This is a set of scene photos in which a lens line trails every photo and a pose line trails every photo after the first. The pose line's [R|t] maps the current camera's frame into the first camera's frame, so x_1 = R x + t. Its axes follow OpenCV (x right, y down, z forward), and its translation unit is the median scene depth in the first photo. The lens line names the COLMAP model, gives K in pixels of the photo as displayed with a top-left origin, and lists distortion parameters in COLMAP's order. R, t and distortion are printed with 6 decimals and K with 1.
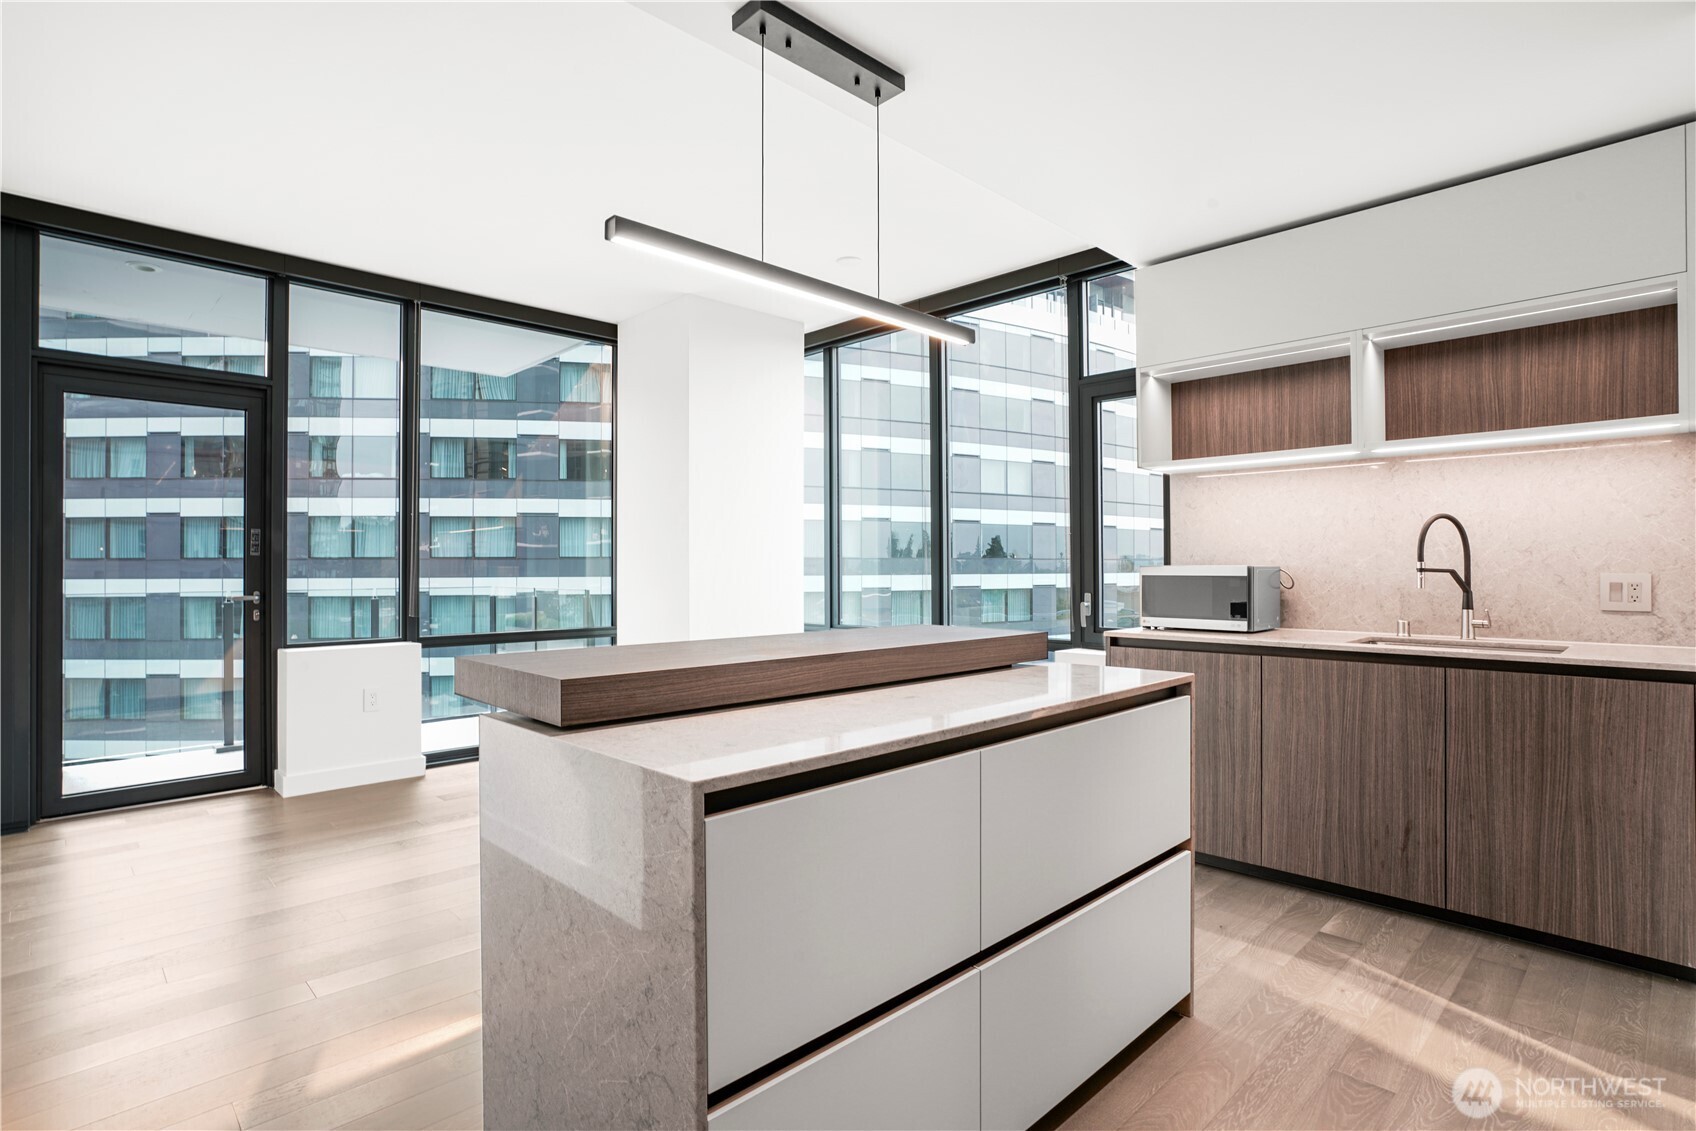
lens RADIAL K [[870.7, 0, 849.9], [0, 870.7, 553.2], [0, 0, 1]] dist [-0.018327, 0.018849]
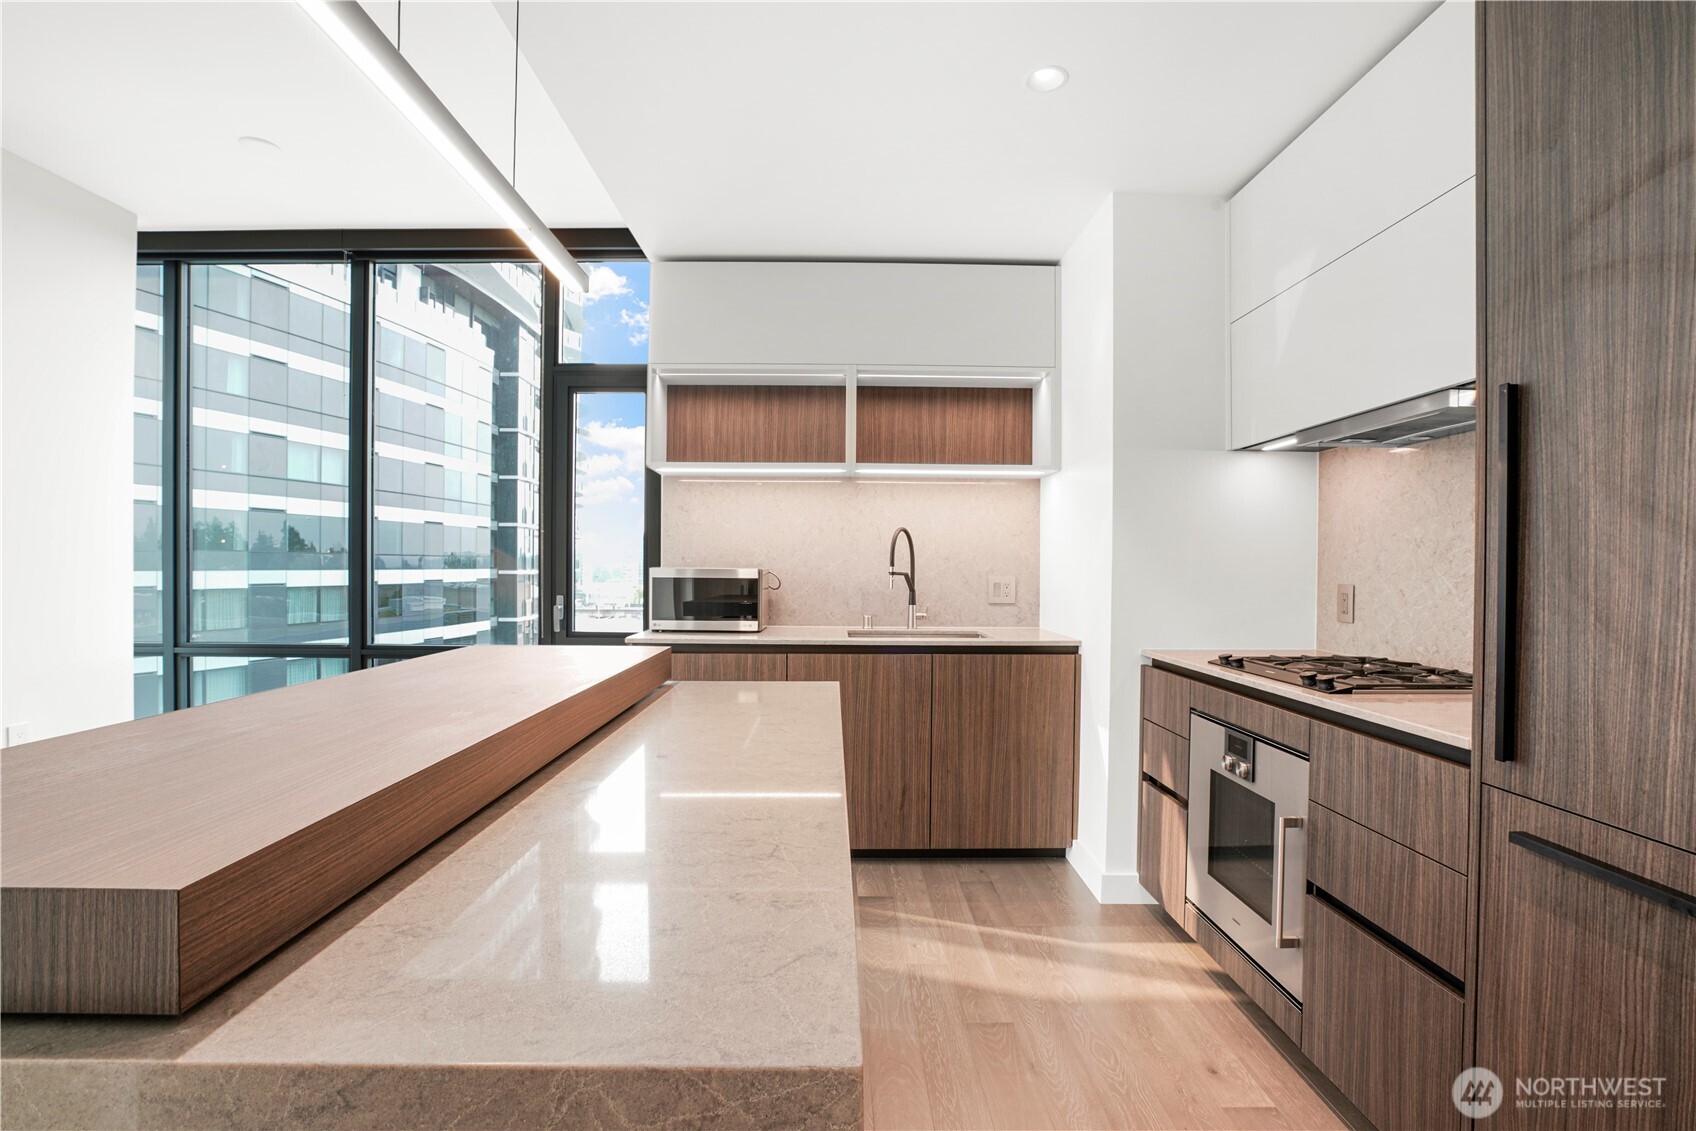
lens RADIAL K [[797.8, 0, 848.0], [0, 797.8, 565.5], [0, 0, 1]] dist [-0.055622, 0.019978]
pose [[0.692455, 0.006543, 0.721431, -0.185320], [-0.019712, 0.999757, 0.009854, -0.001333], [-0.721191, -0.021045, 0.692416, 0.278884]]
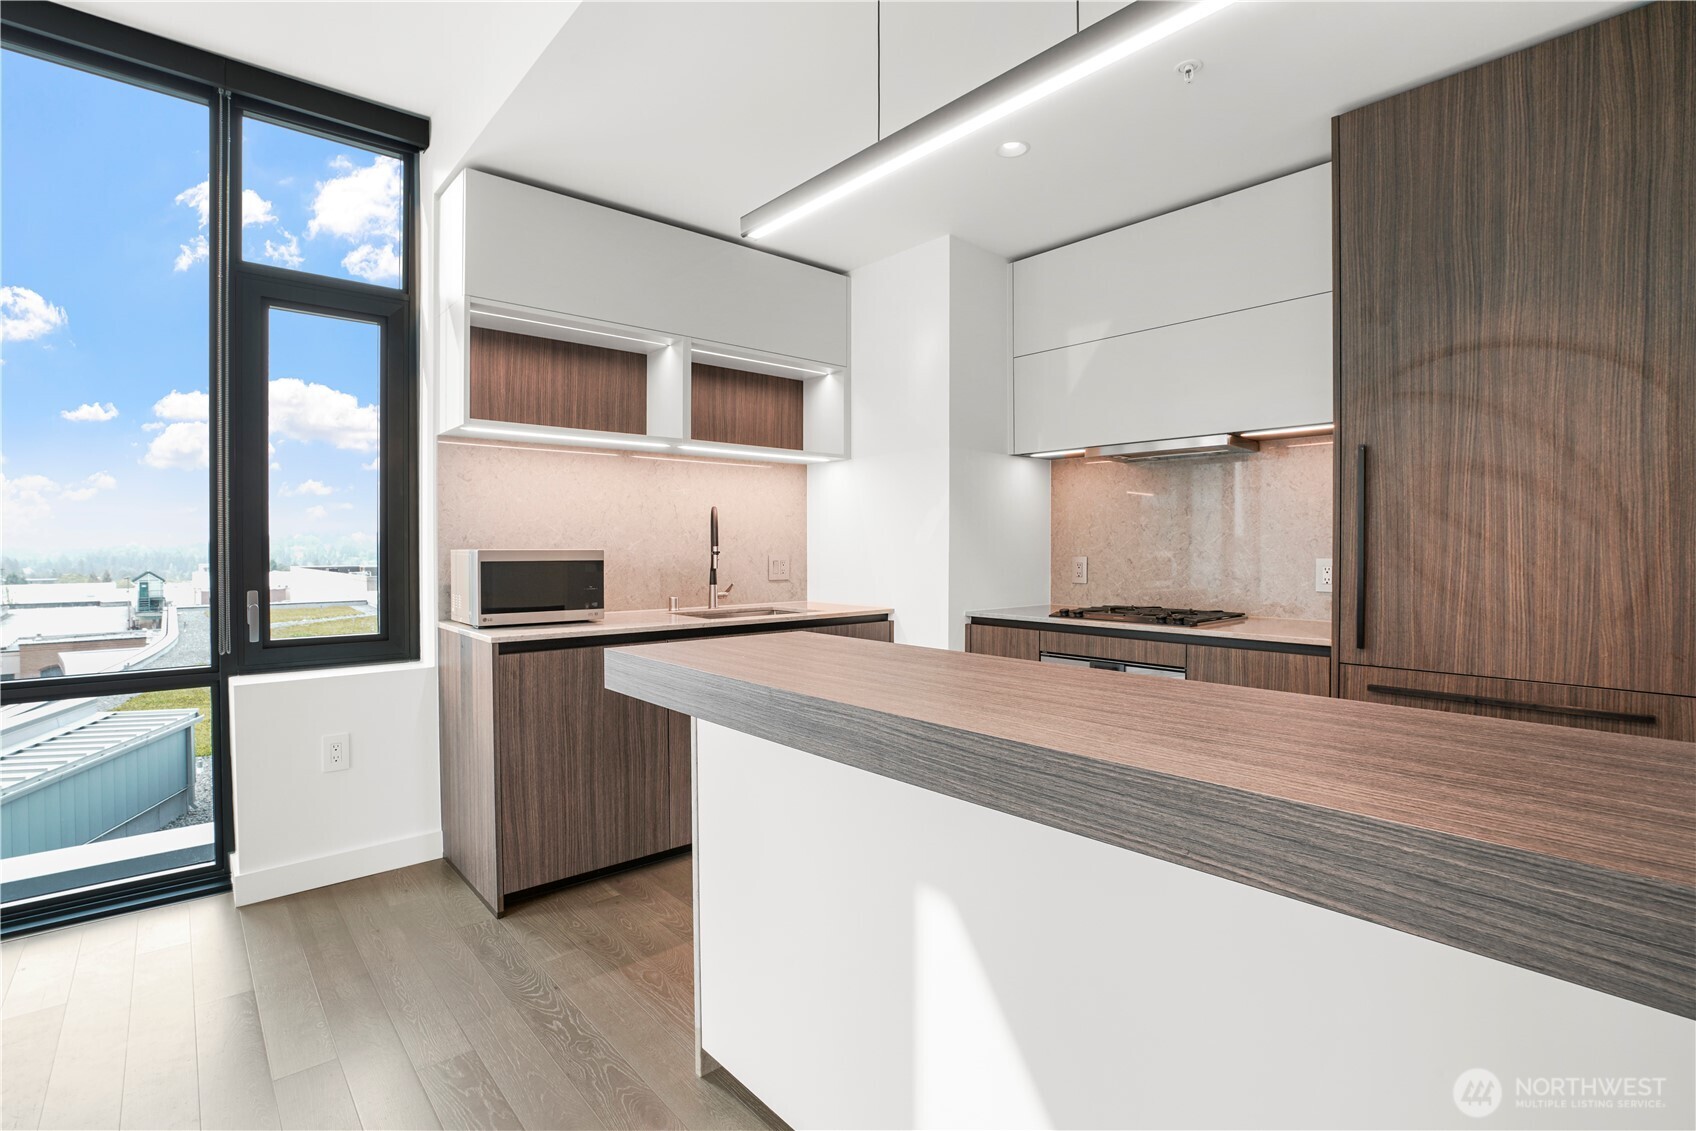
lens RADIAL K [[835.3, 0, 844.5], [0, 835.3, 539.8], [0, 0, 1]] dist [-0.001411, 0.000774]
pose [[0.053588, 0.008704, 0.998525, -0.489394], [-0.015850, 0.999843, -0.007864, 0.007394], [-0.998437, -0.015405, 0.053718, 0.765919]]
